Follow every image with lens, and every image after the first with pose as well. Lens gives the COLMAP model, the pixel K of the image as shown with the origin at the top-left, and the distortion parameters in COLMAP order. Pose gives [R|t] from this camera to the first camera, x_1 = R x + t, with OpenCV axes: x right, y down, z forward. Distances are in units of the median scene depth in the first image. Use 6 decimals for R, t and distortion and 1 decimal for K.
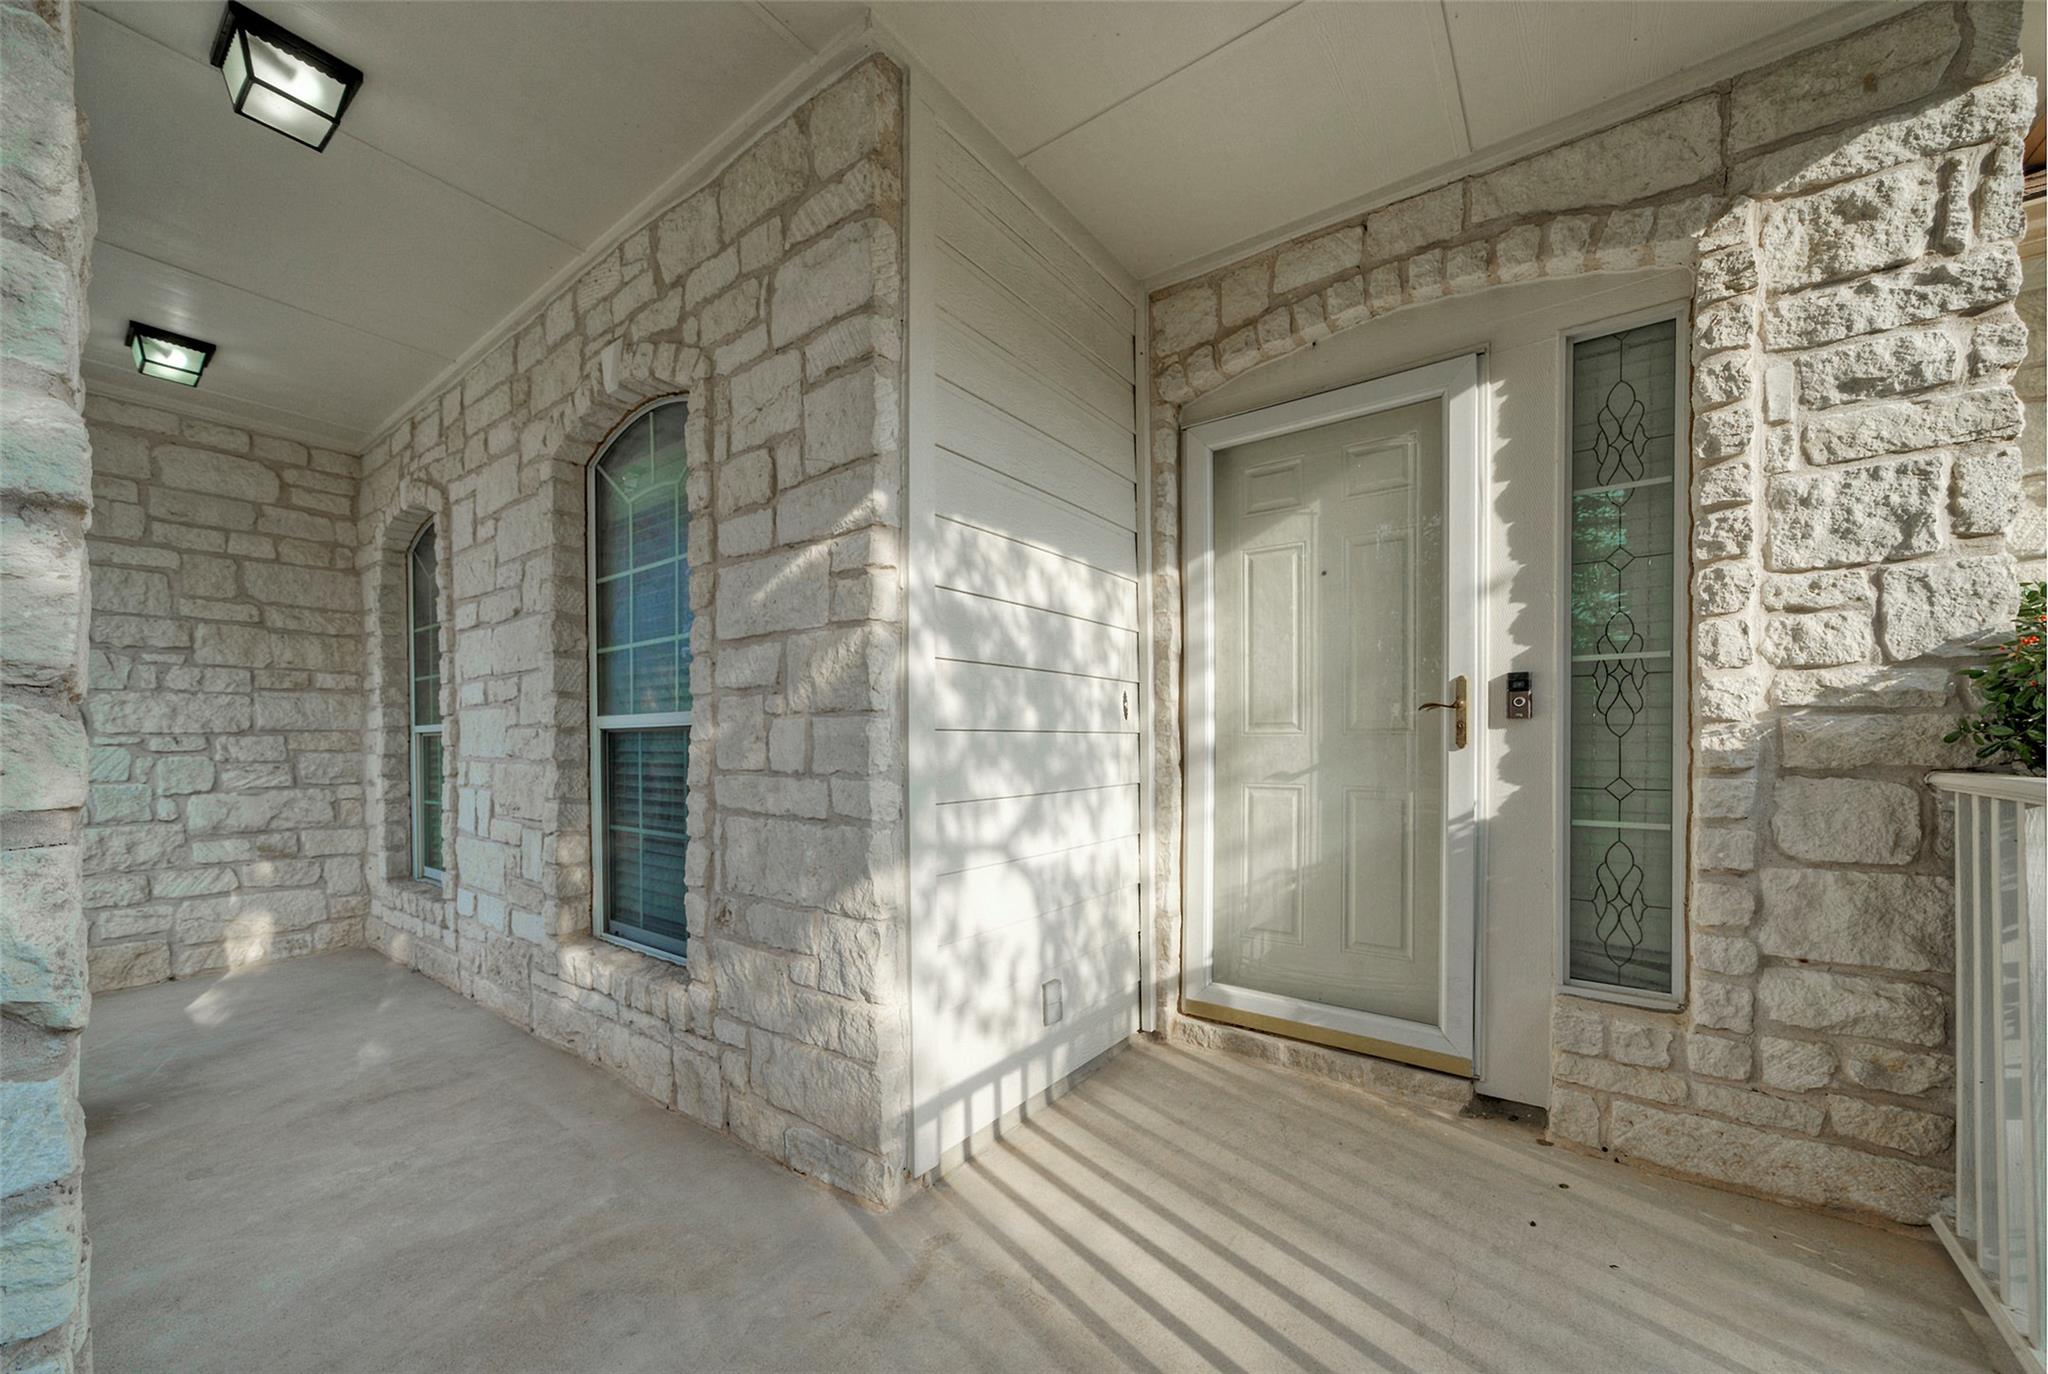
lens RADIAL K [[816.3, 0, 967.7], [0, 816.3, 757.3], [0, 0, 1]] dist [-0.028534, 0.021693]
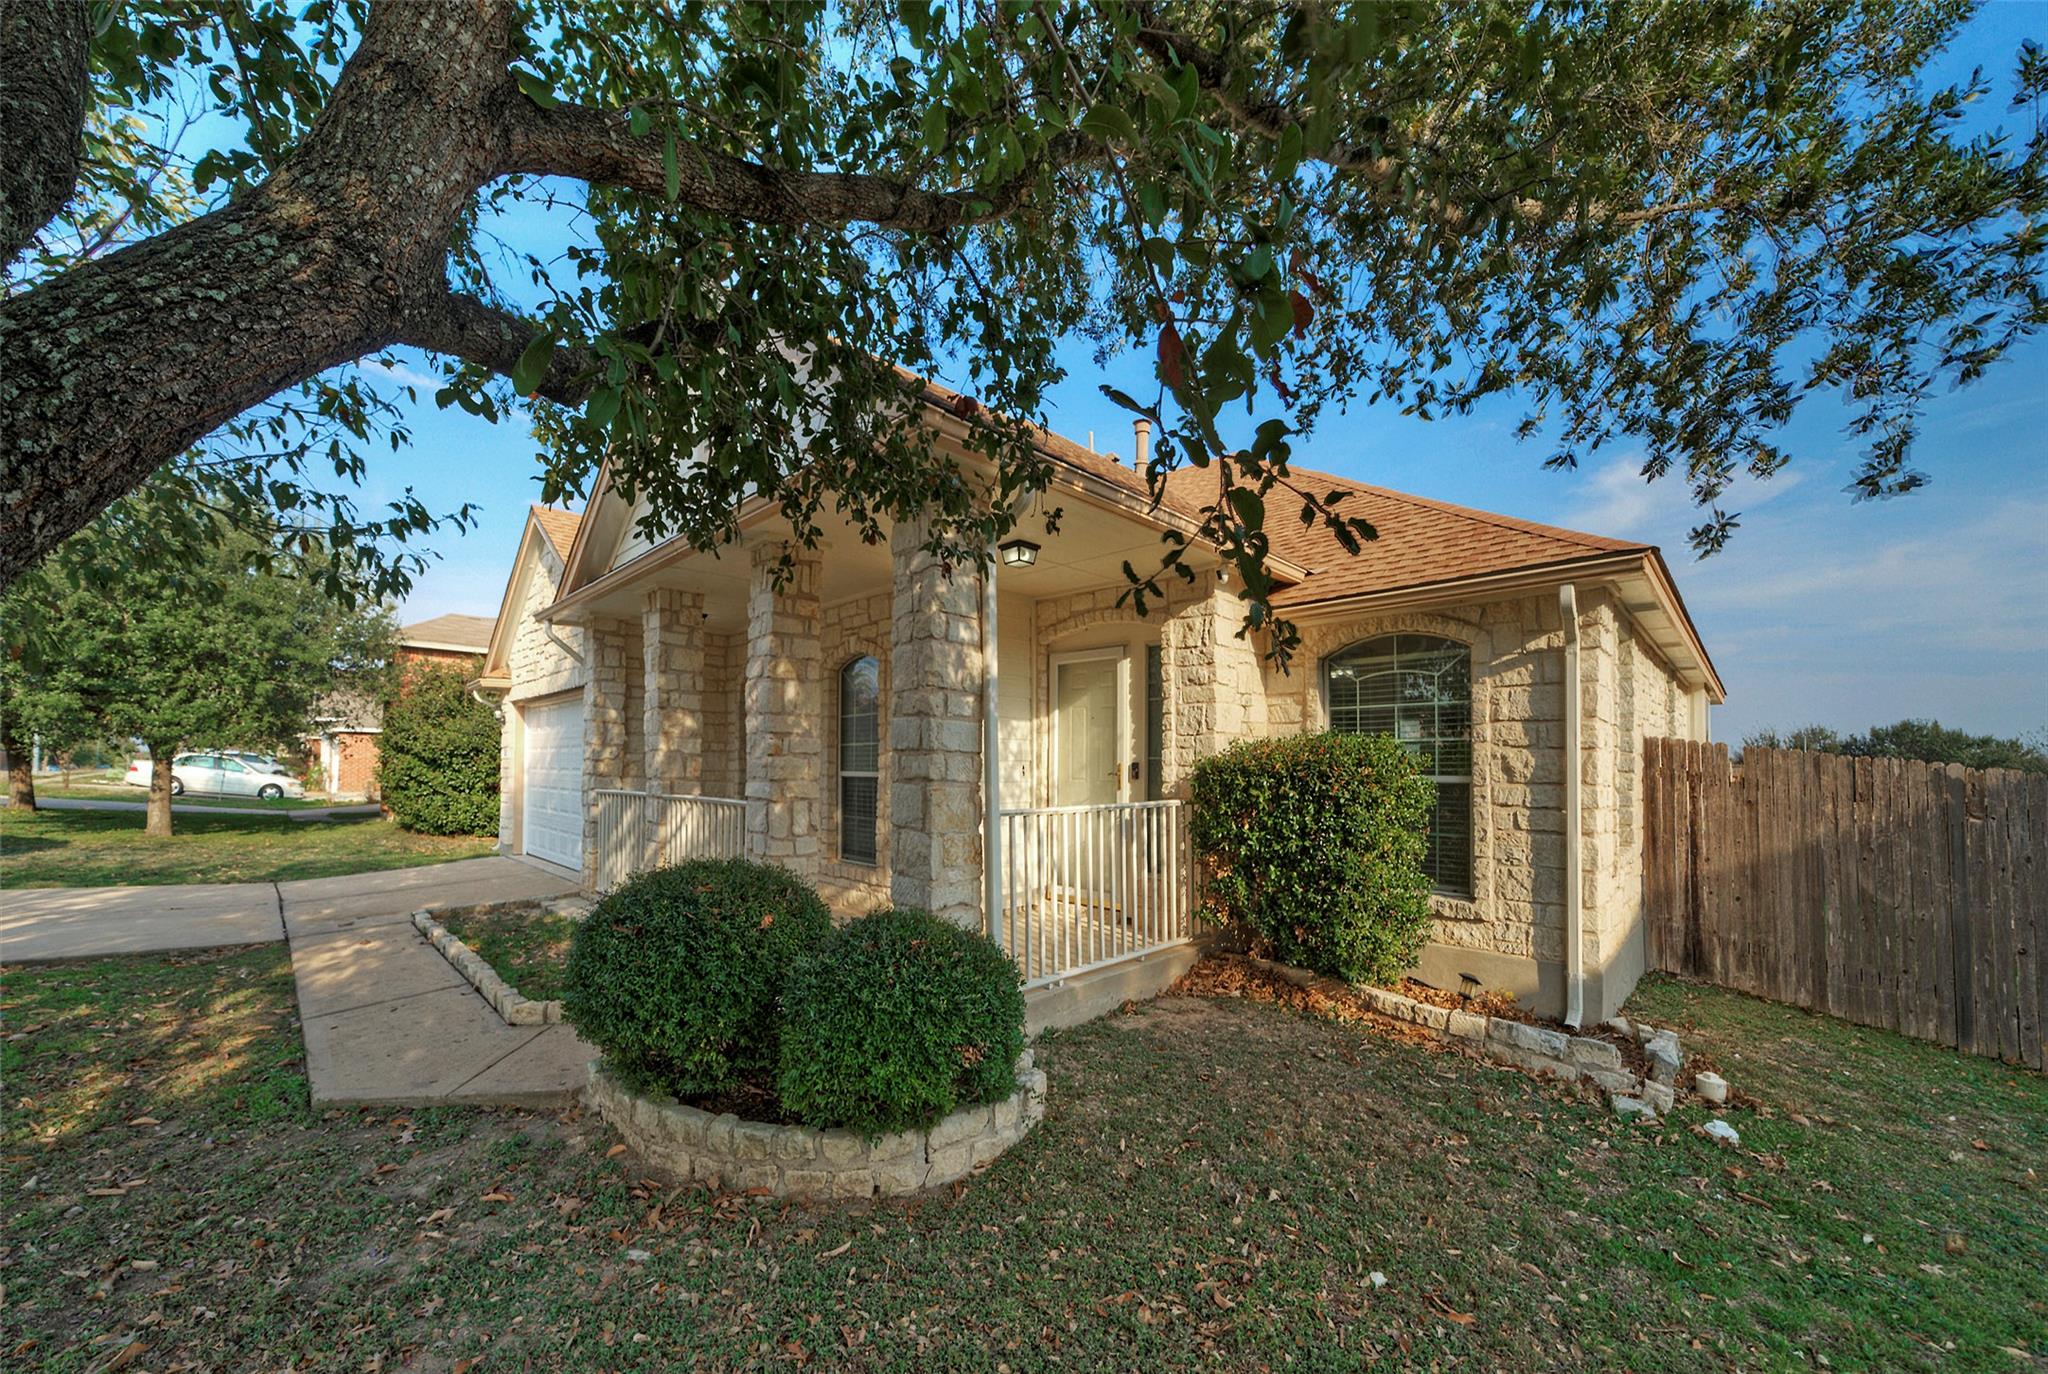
lens RADIAL K [[894.9, 0, 1026.6], [0, 894.9, 752.1], [0, 0, 1]] dist [0.002283, 0.000351]
pose [[0.979605, 0.008271, -0.200762, 1.136720], [-0.013970, 0.999538, -0.026987, -0.063798], [0.200446, 0.029241, 0.979268, -2.536666]]
